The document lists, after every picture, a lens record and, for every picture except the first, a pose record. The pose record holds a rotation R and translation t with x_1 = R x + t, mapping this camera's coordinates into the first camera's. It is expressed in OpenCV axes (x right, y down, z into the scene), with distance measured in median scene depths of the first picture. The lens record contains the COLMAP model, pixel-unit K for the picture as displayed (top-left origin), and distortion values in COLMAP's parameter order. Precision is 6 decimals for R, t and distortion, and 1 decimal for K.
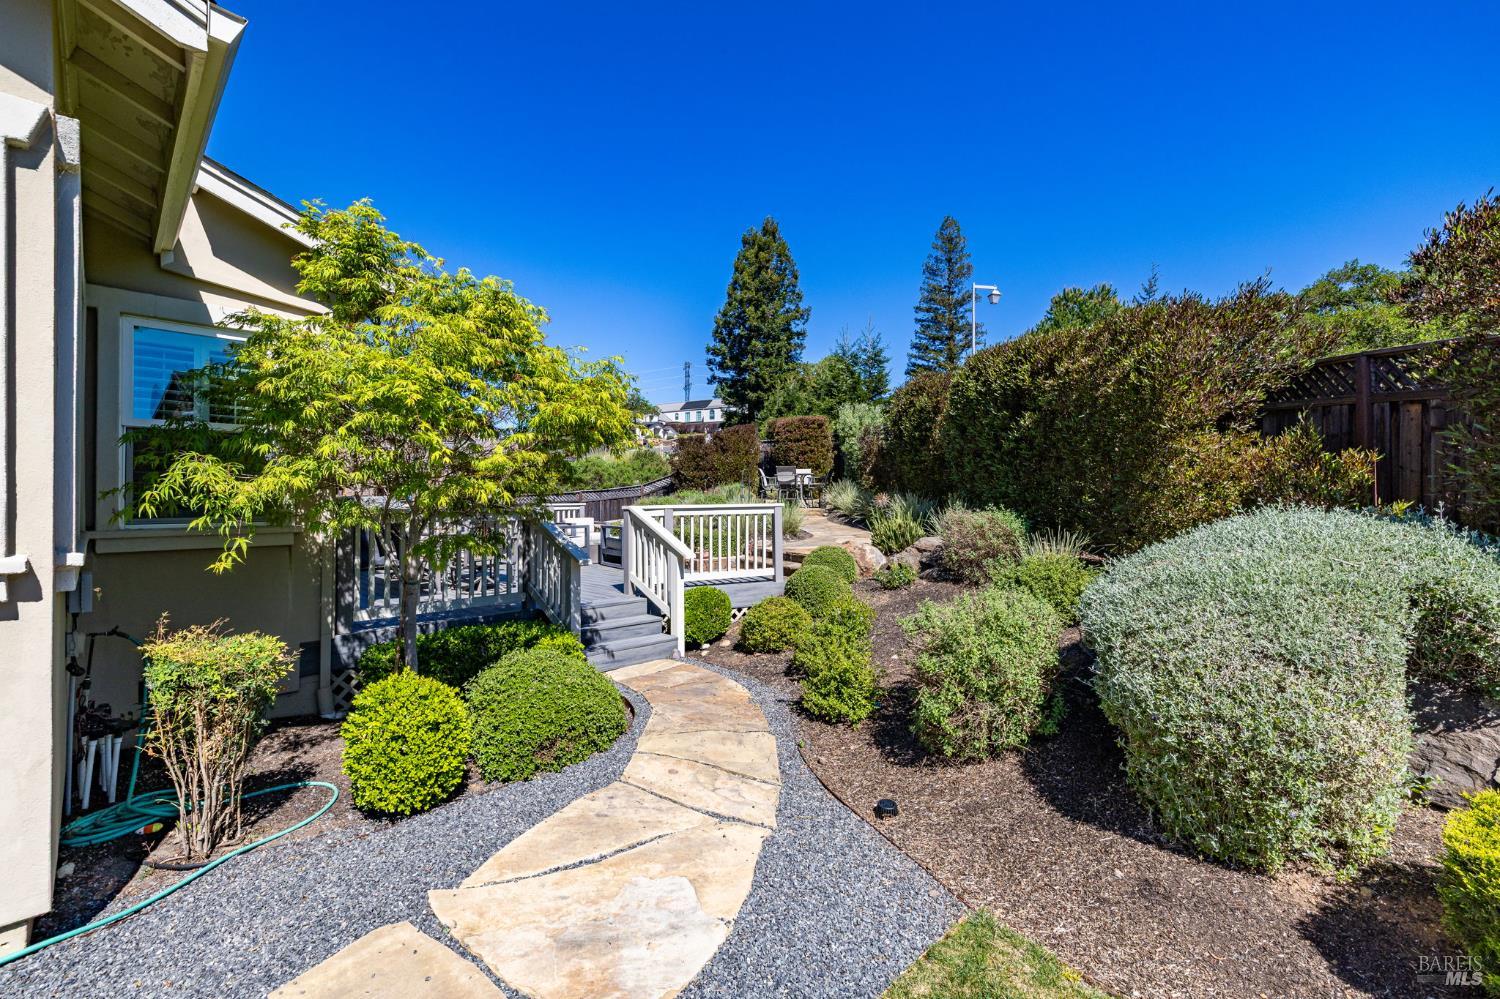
lens RADIAL K [[629.2, 0, 741.9], [0, 629.2, 496.4], [0, 0, 1]] dist [0.001286, 0.000141]
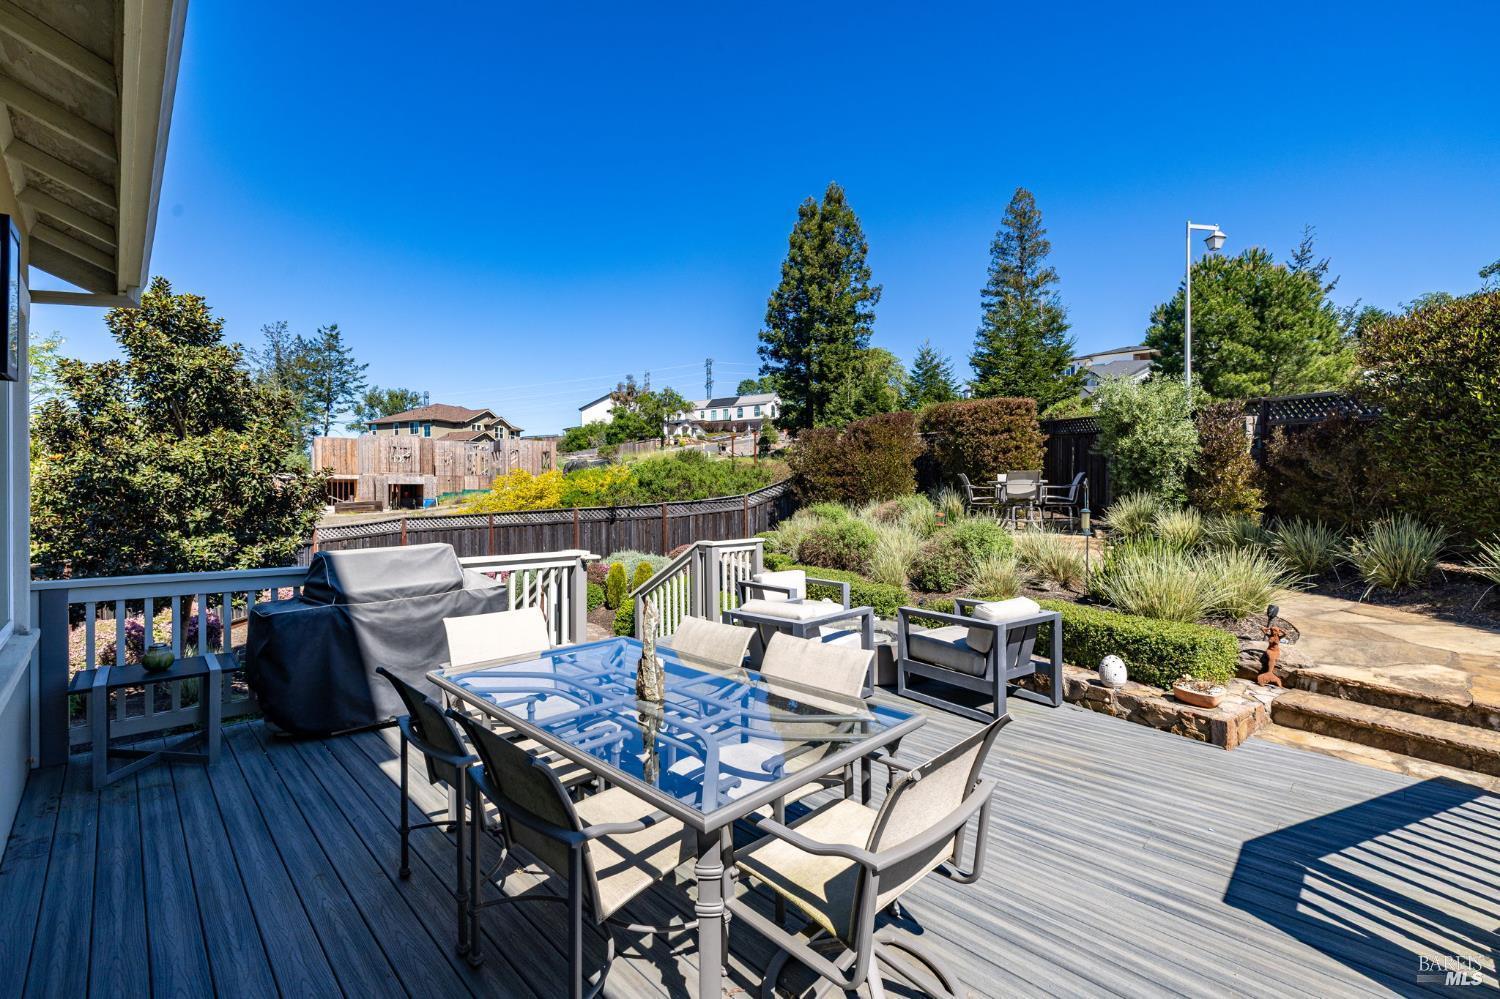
lens RADIAL K [[634.1, 0, 741.2], [0, 634.1, 498.3], [0, 0, 1]] dist [-0.000726, 0.000336]
pose [[0.999817, -0.000822, -0.019087, -0.067667], [0.000858, 0.999998, 0.001886, -0.006898], [0.019085, -0.001902, 0.999816, 0.113597]]
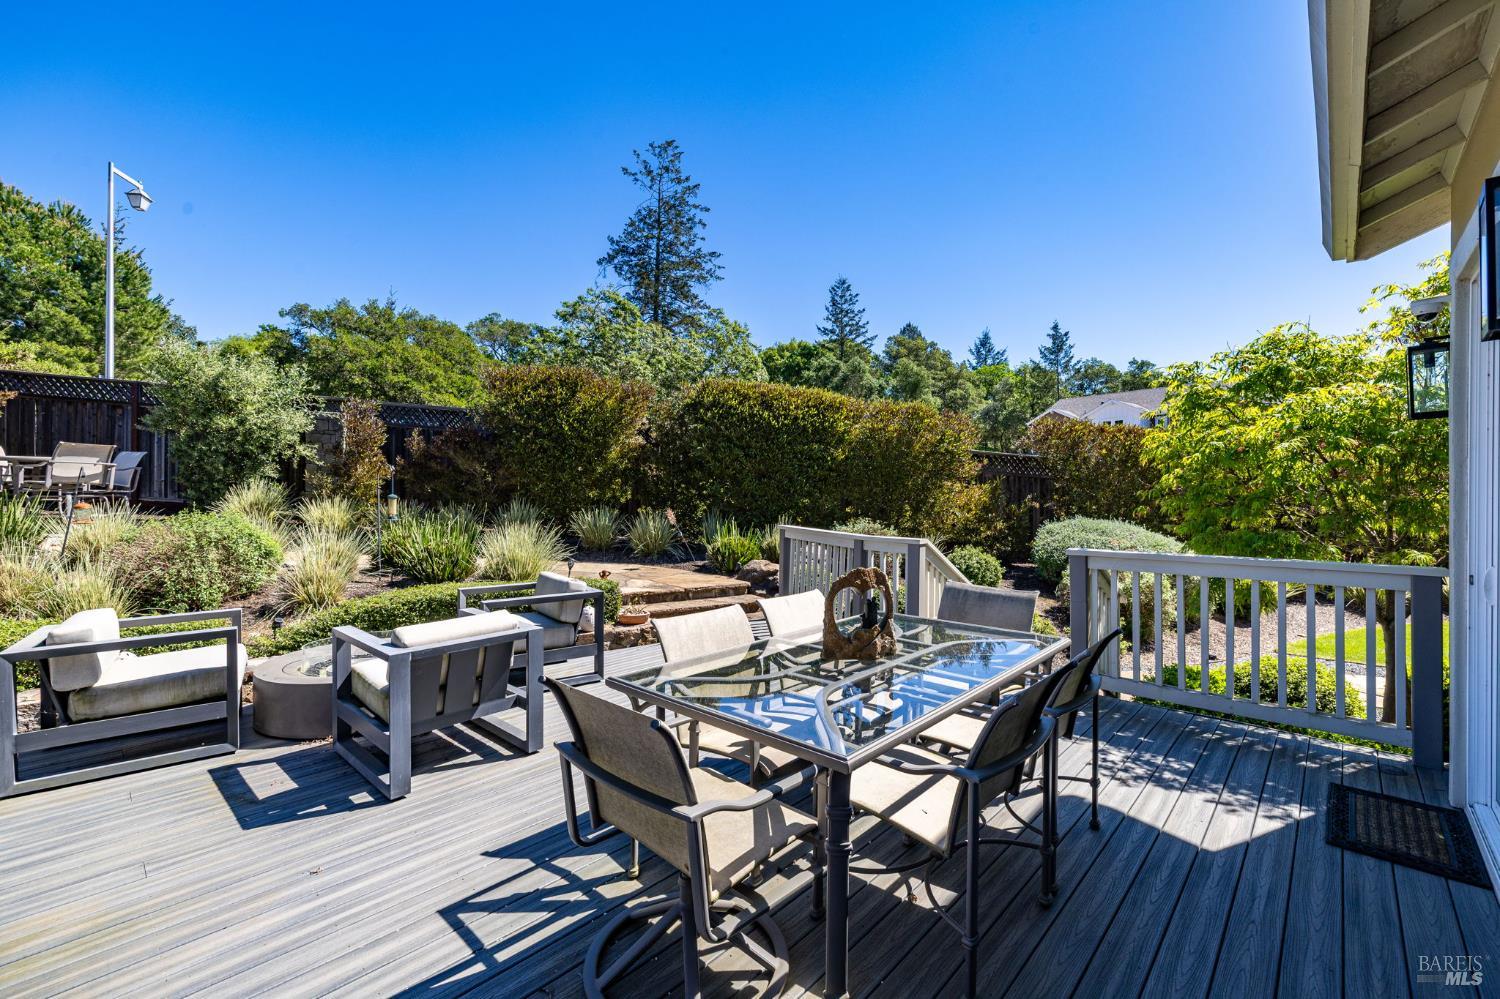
lens RADIAL K [[629.2, 0, 741.9], [0, 629.2, 496.4], [0, 0, 1]] dist [0.001286, 0.000141]
pose [[-0.015848, -0.001216, 0.999874, -0.128303], [-0.008088, 0.999967, 0.001088, -0.004738], [-0.999842, -0.008070, -0.015858, 0.175694]]
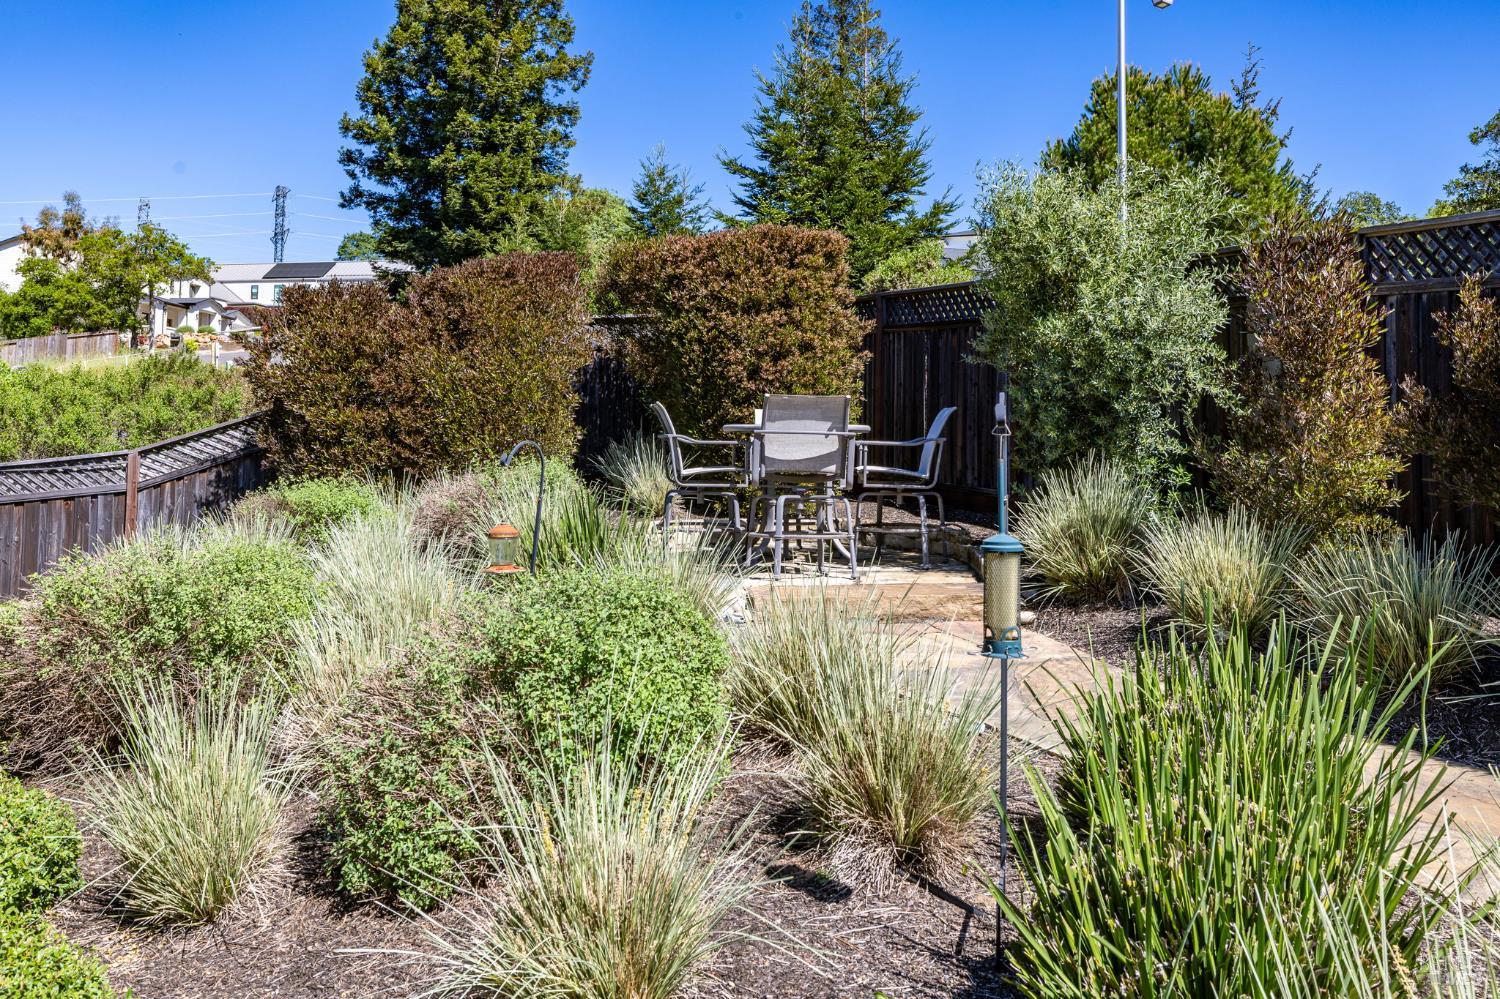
lens RADIAL K [[1126.3, 0, 773.3], [0, 1126.3, 397.6], [0, 0, 1]] dist [-0.006873, -0.003956]
pose [[0.944091, 0.031708, 0.328158, -0.025518], [-0.012829, 0.998144, -0.059537, -0.007300], [-0.329436, 0.051998, 0.942745, 0.201175]]
